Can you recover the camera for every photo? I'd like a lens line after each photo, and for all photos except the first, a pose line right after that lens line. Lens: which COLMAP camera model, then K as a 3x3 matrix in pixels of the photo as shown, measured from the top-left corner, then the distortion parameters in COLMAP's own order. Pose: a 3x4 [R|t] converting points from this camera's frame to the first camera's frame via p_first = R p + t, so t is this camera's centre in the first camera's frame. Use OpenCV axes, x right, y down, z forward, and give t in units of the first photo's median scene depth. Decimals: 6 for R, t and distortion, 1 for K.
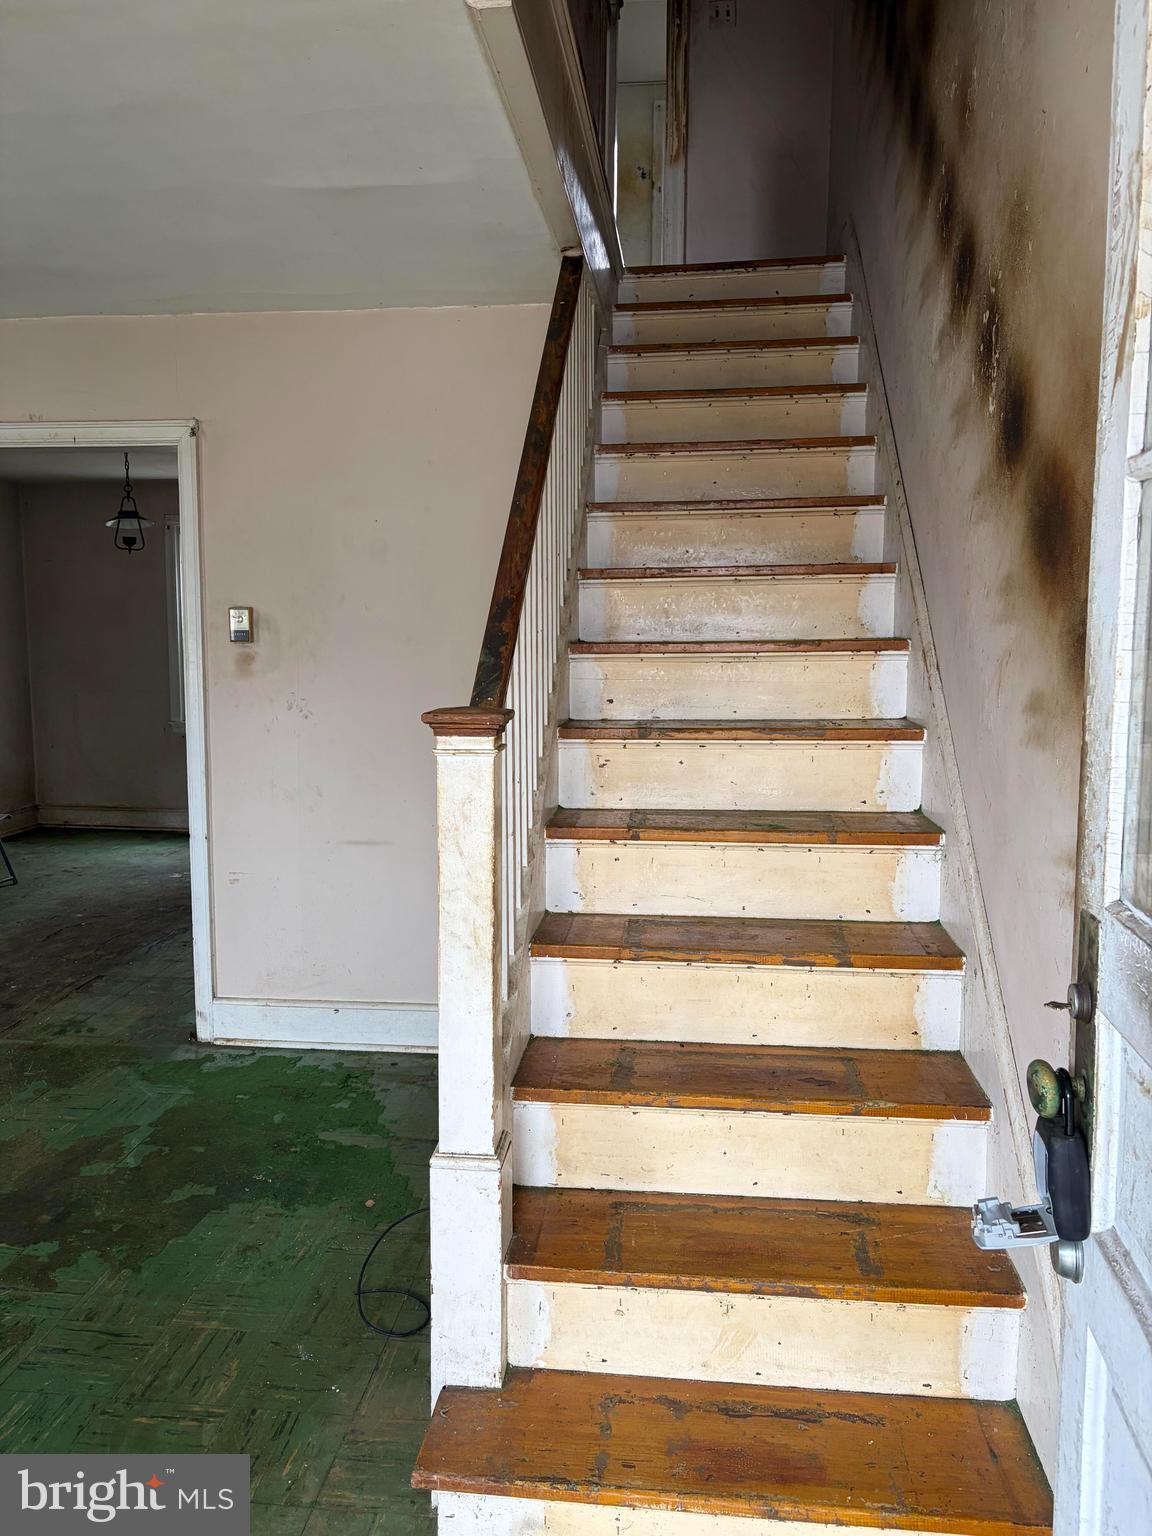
lens RADIAL K [[1143.6, 0, 579.1], [0, 1143.6, 764.7], [0, 0, 1]] dist [0.035082, -0.032176]
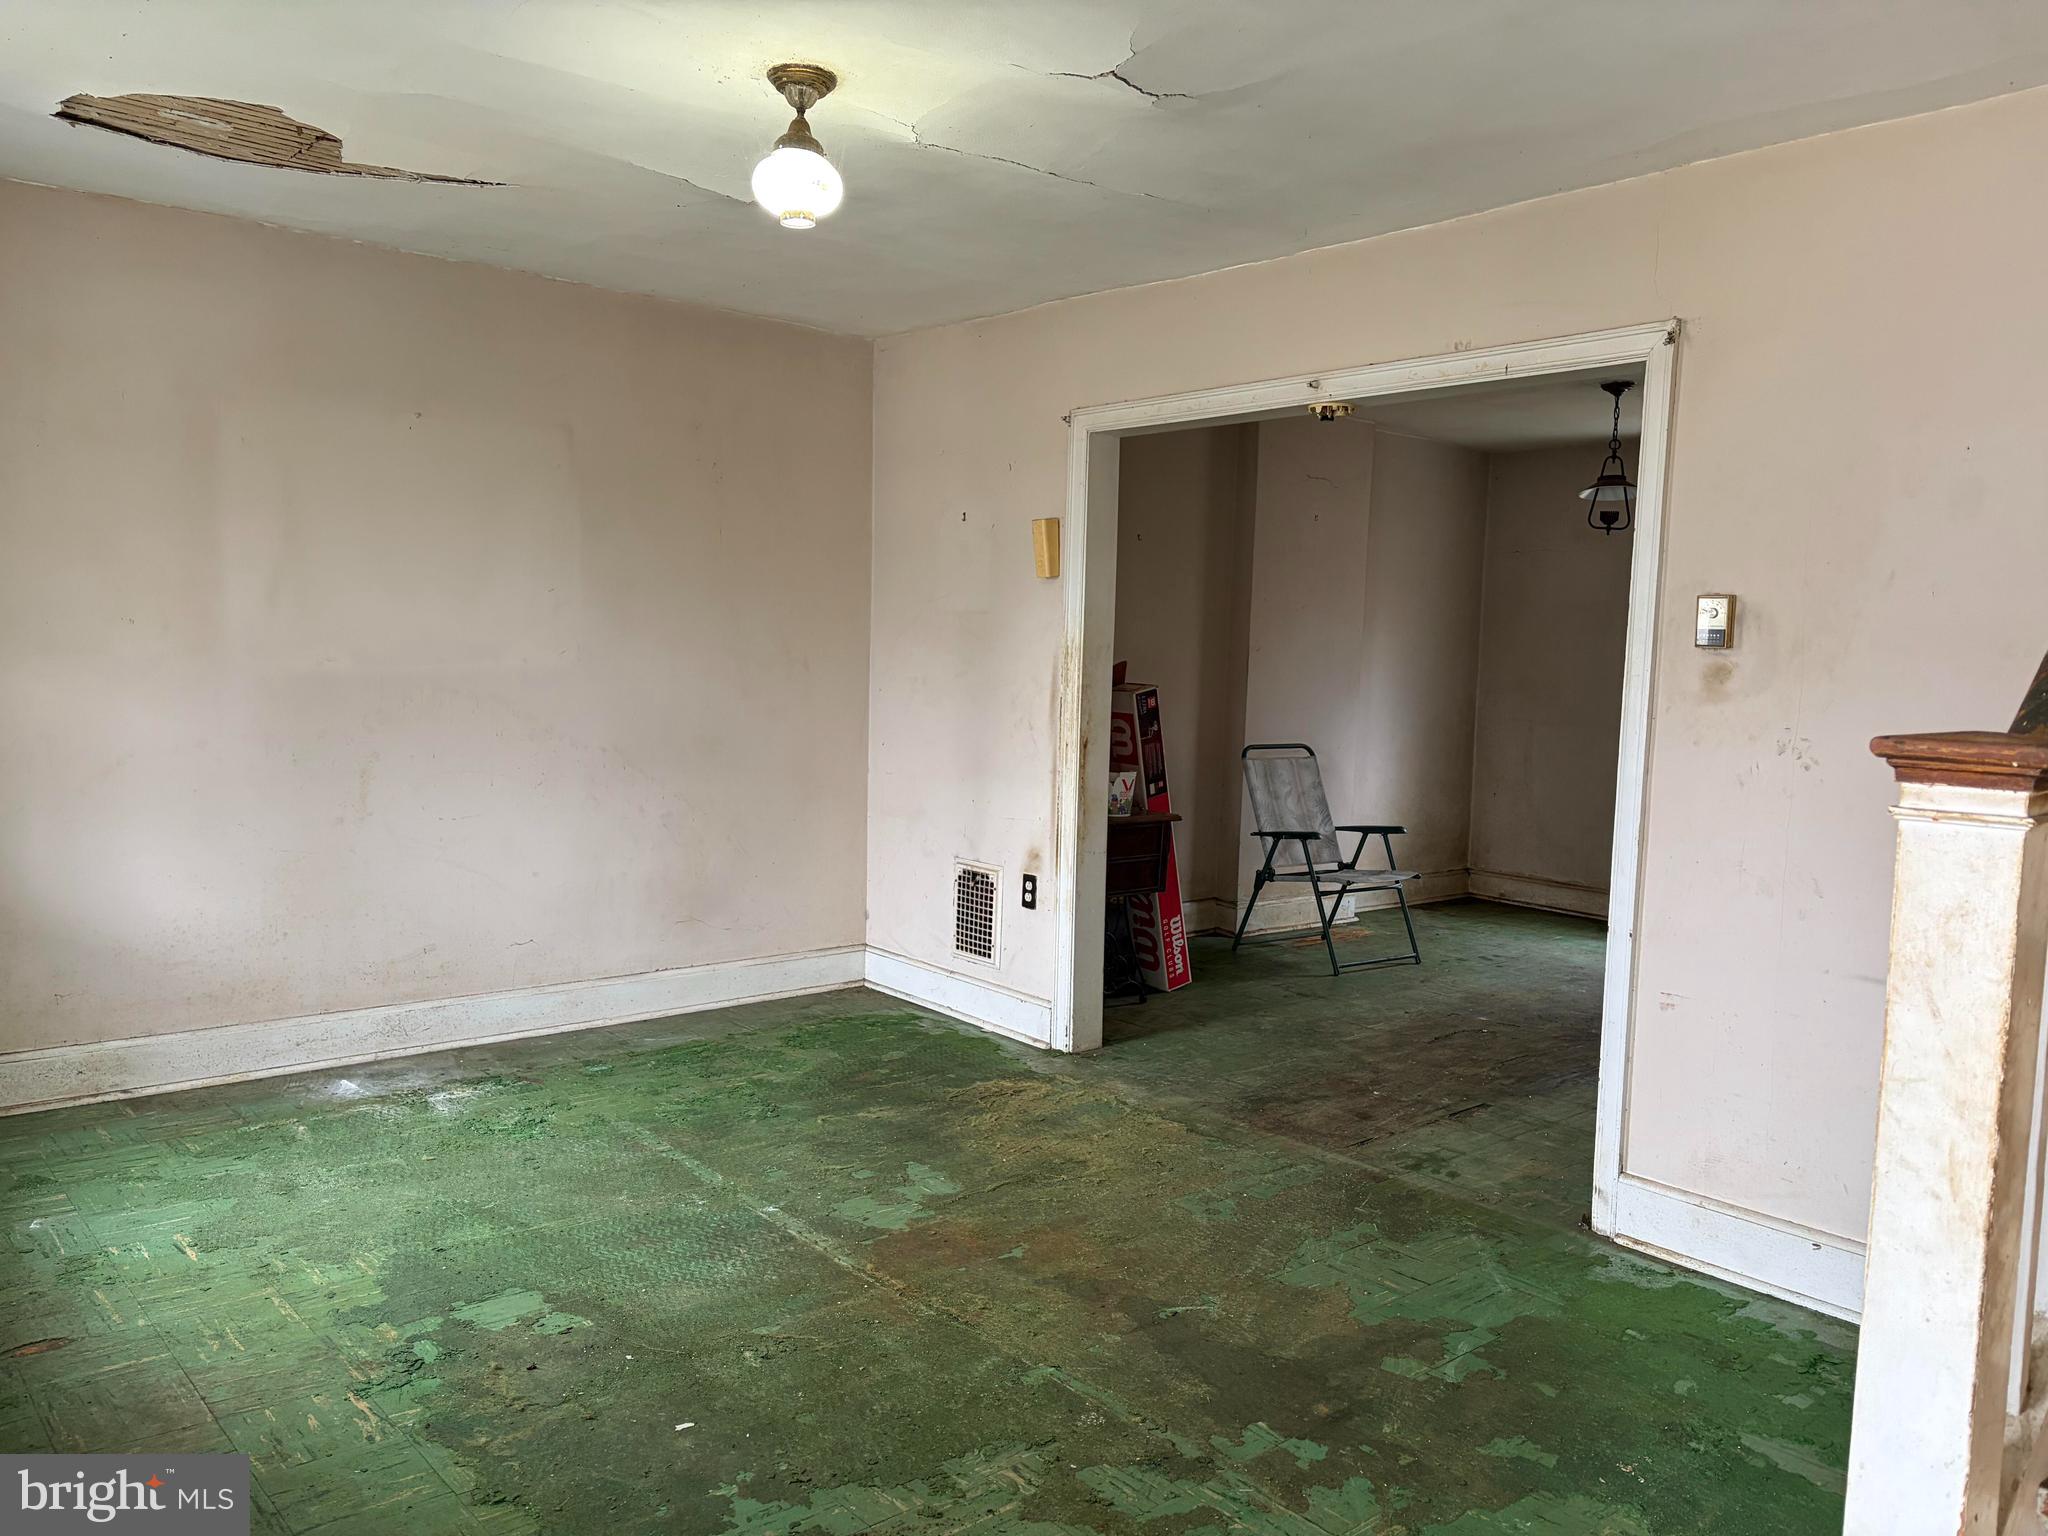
lens RADIAL K [[1524.9, 0, 1015.1], [0, 1524.9, 785.7], [0, 0, 1]] dist [0.035082, -0.032176]
pose [[0.717426, 0.077002, -0.692366, 0.033565], [-0.099722, 0.994988, 0.007327, 0.005603], [0.689460, 0.063788, 0.721510, 0.094672]]
